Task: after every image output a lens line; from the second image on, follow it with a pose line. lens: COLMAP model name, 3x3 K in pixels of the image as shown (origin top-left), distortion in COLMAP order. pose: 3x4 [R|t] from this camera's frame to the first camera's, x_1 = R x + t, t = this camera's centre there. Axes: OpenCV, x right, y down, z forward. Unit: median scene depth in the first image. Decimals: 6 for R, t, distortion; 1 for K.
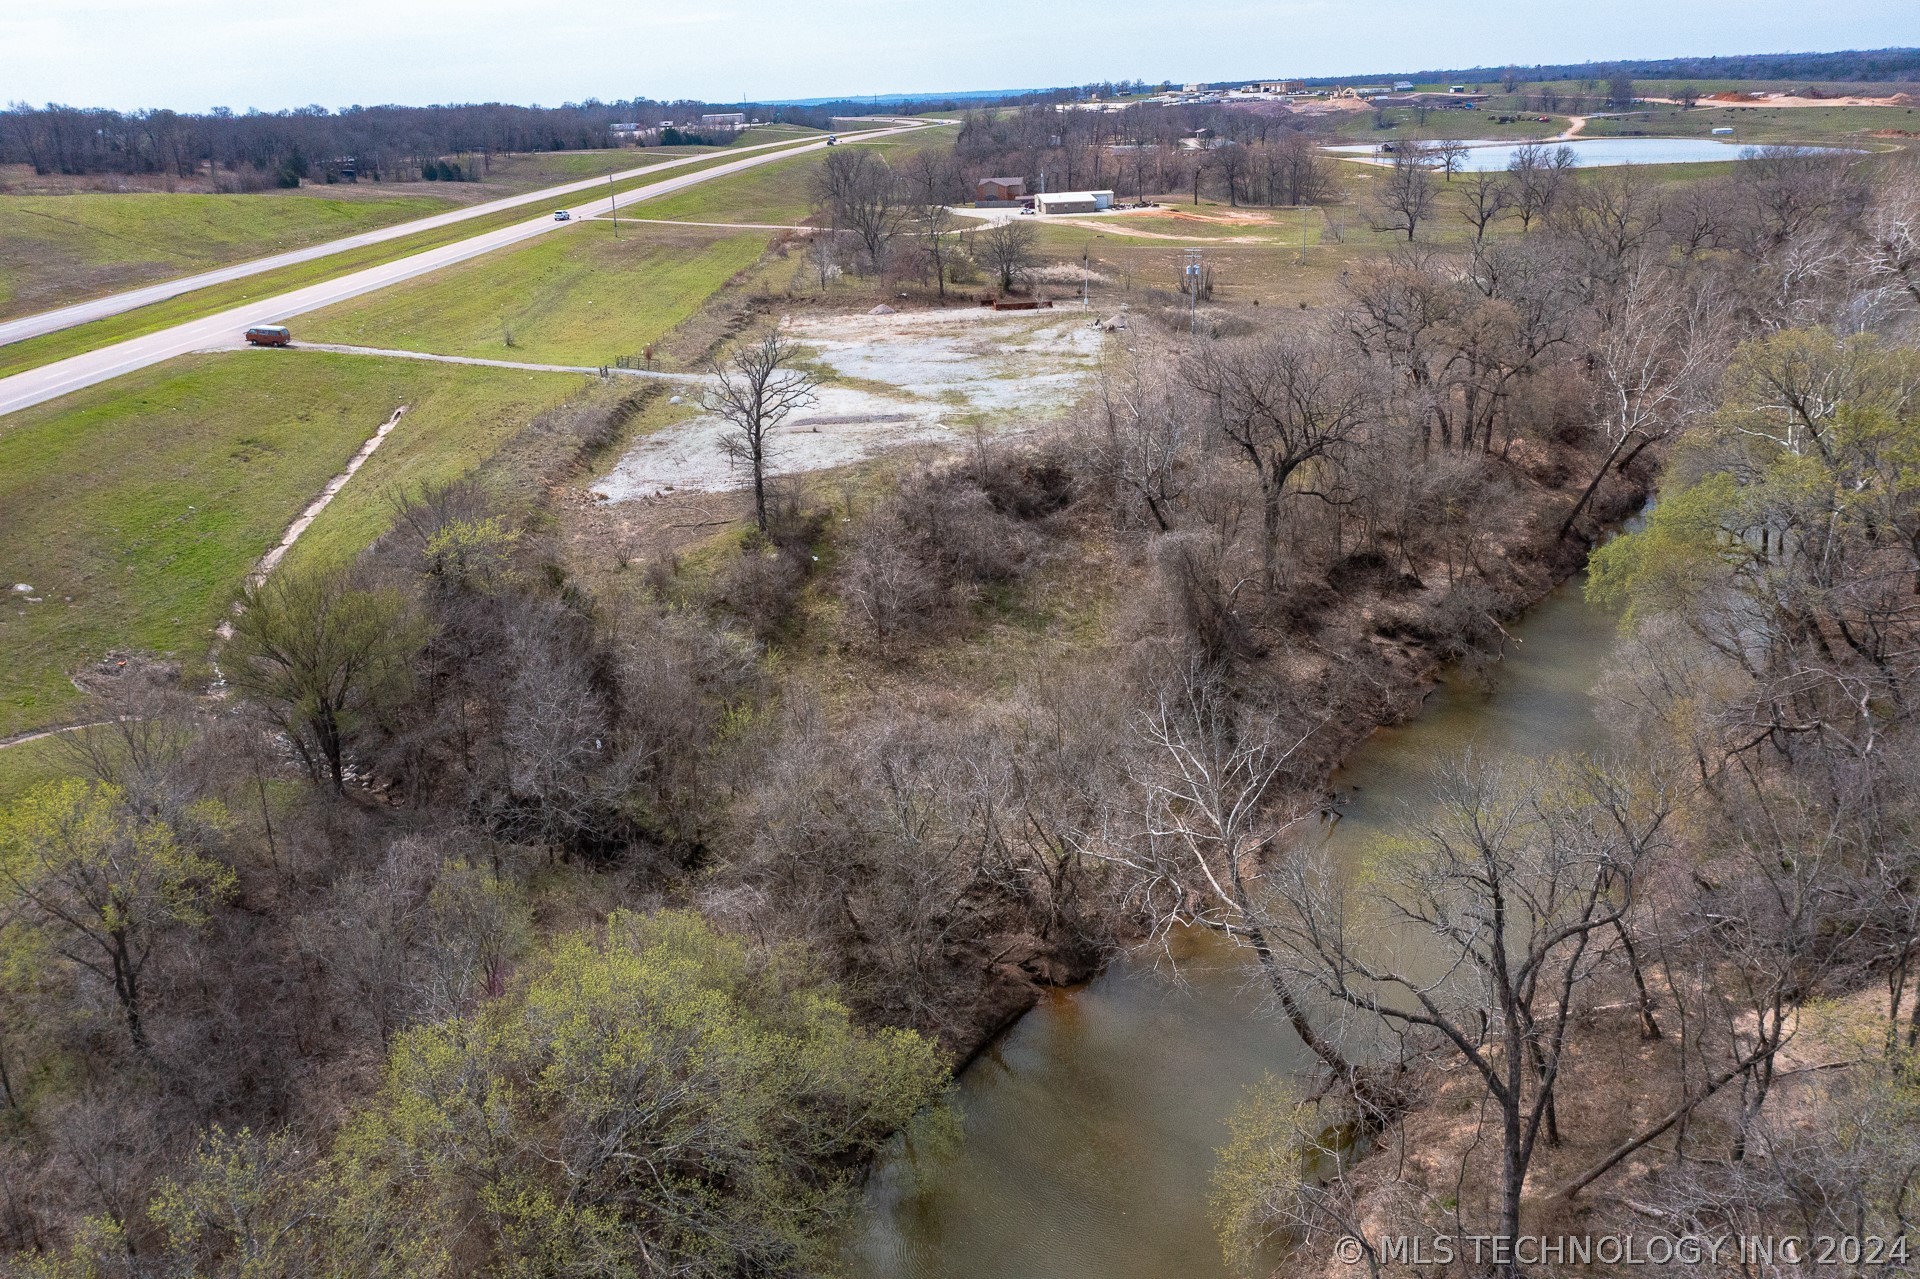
lens RADIAL K [[1522.1, 0, 961.5], [0, 1522.1, 635.4], [0, 0, 1]] dist [-0.021934, 0.006667]
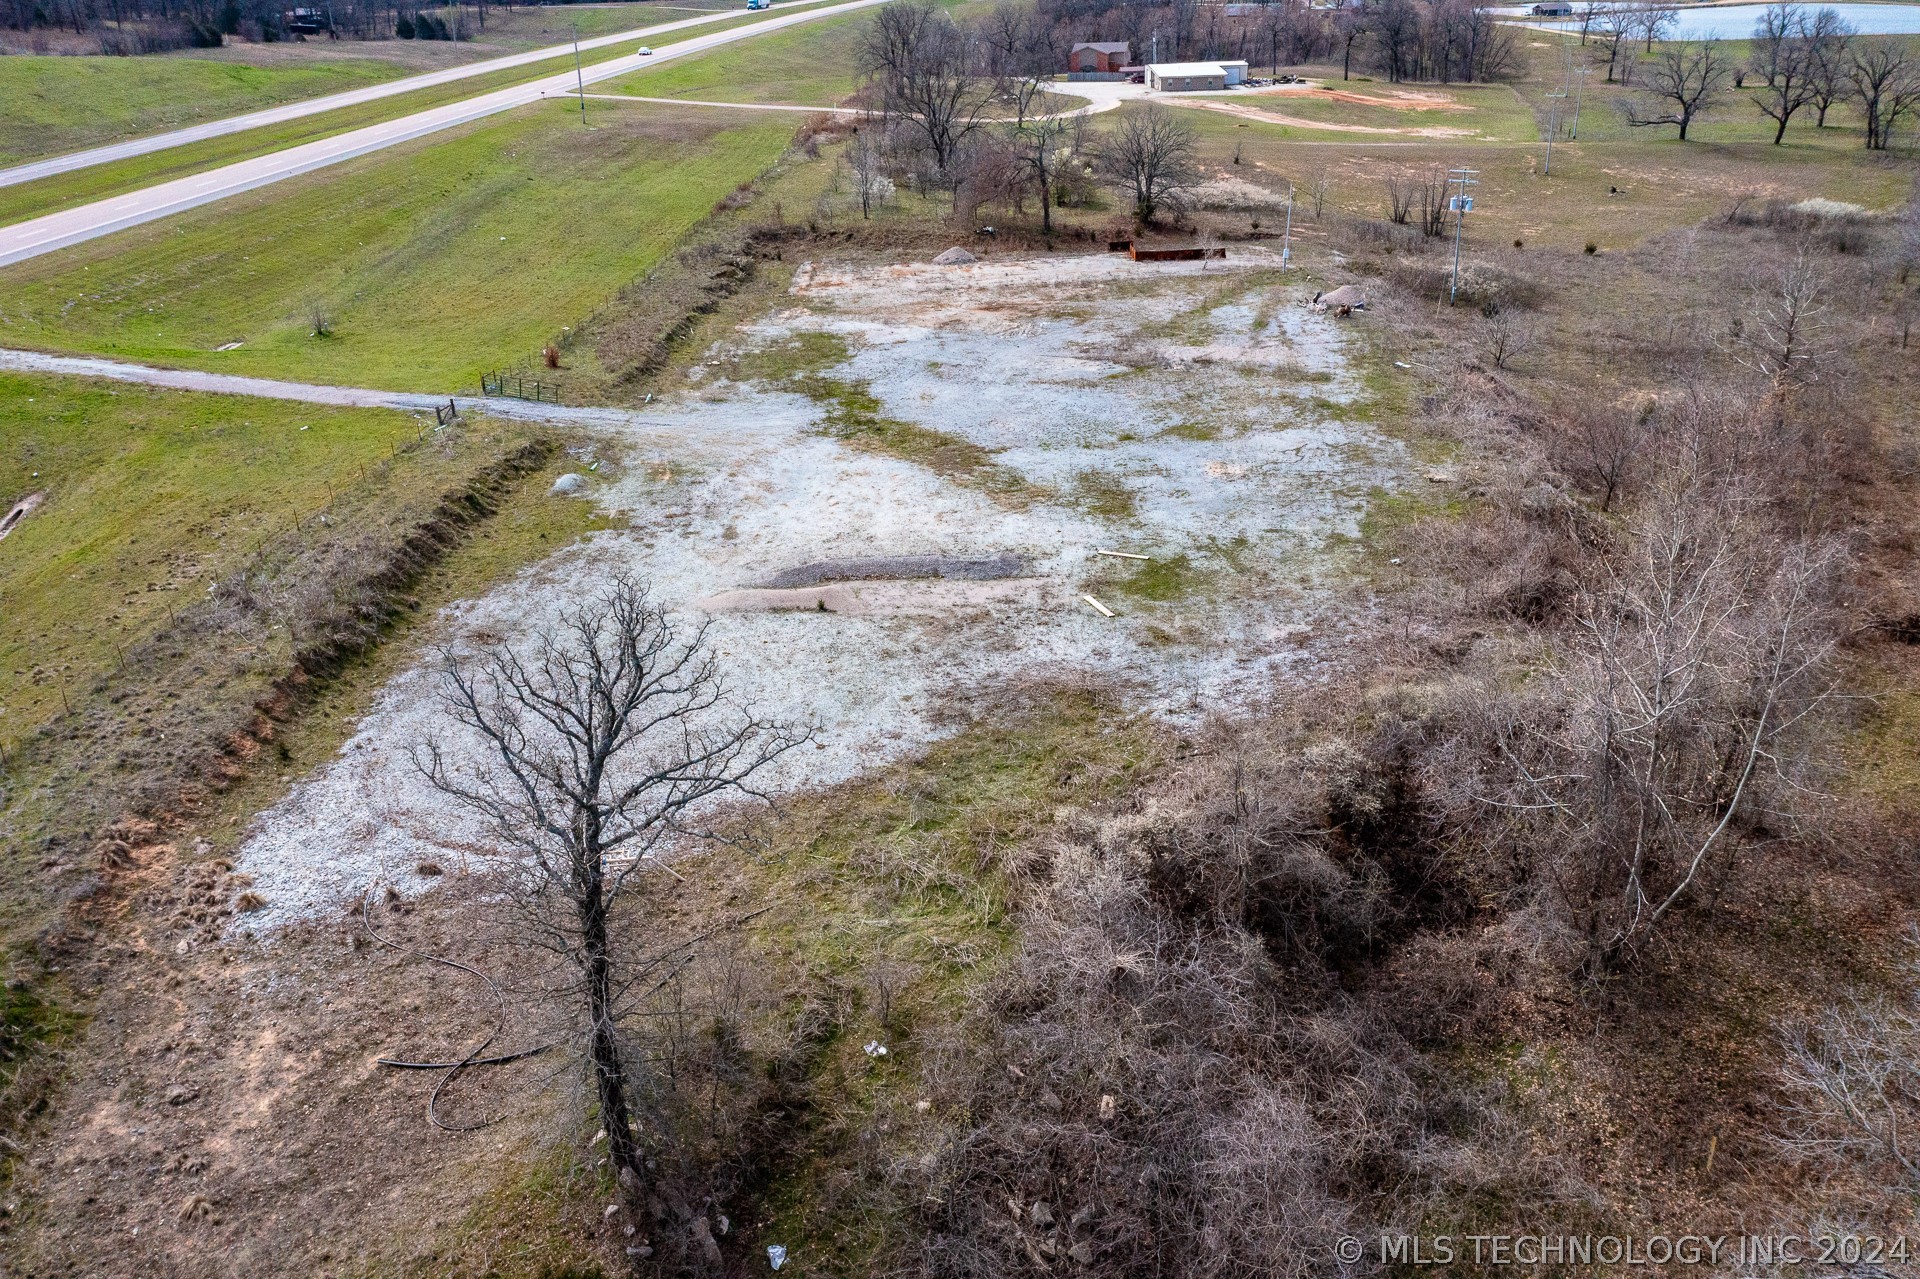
lens RADIAL K [[1522.1, 0, 962.9], [0, 1522.1, 636.9], [0, 0, 1]] dist [-0.021934, 0.006667]
pose [[0.999218, 0.022490, -0.032534, -0.023513], [-0.019721, 0.996351, 0.083042, -0.102467], [0.034283, -0.082335, 0.996015, 0.333299]]
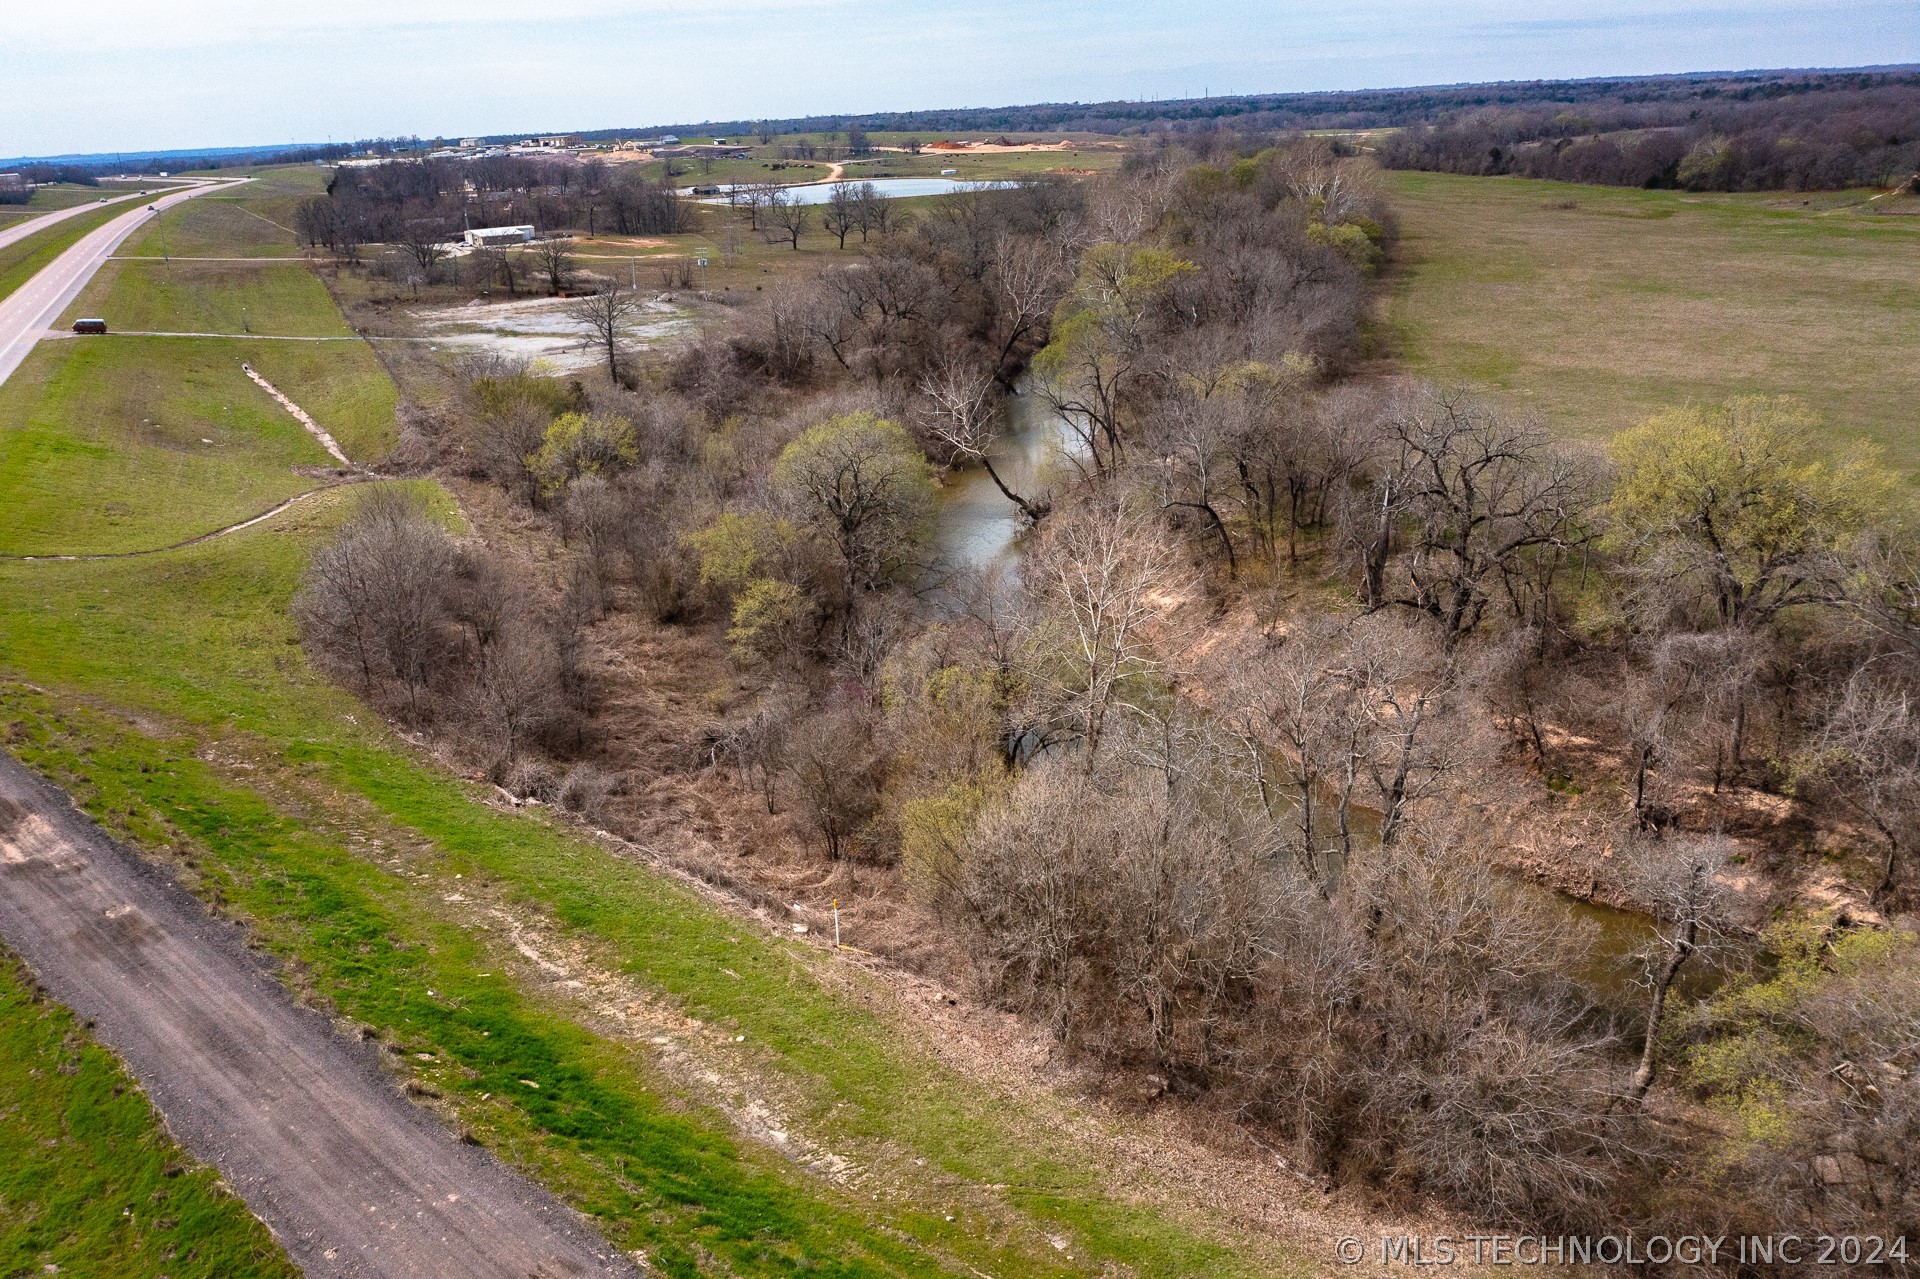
lens RADIAL K [[1522.1, 0, 965.8], [0, 1522.1, 631.1], [0, 0, 1]] dist [-0.021934, 0.006667]
pose [[0.888535, -0.144248, 0.435543, -0.282653], [0.159337, 0.987222, 0.001903, 0.133882], [-0.430252, 0.067707, 0.900166, -0.363487]]
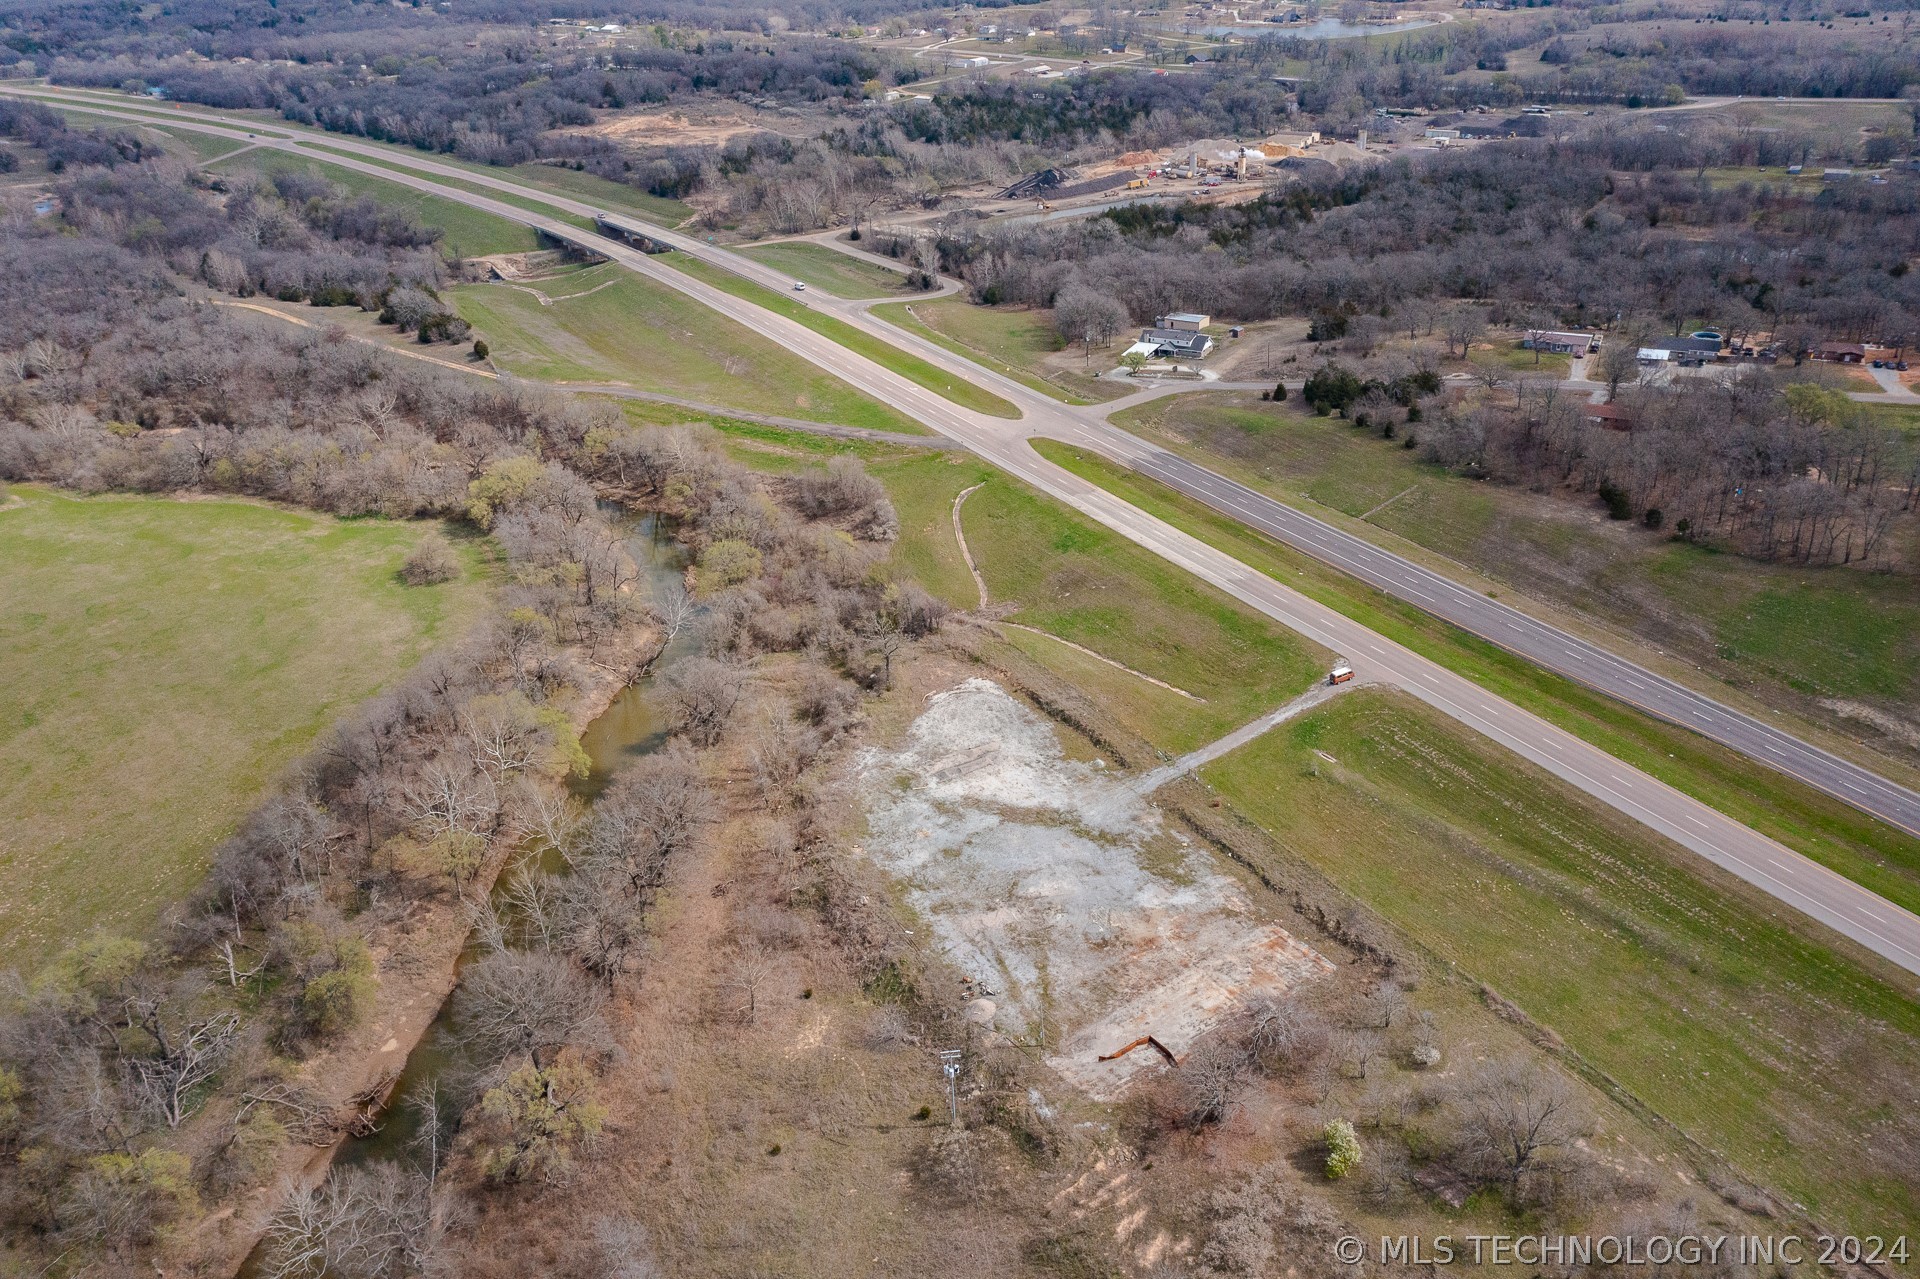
lens RADIAL K [[1522.1, 0, 969.9], [0, 1522.1, 635.5], [0, 0, 1]] dist [-0.021934, 0.006667]
pose [[-0.857649, 0.293205, -0.422455, 0.409379], [-0.099049, 0.711948, 0.695211, -0.961093], [0.504606, 0.638091, -0.581560, 1.246404]]
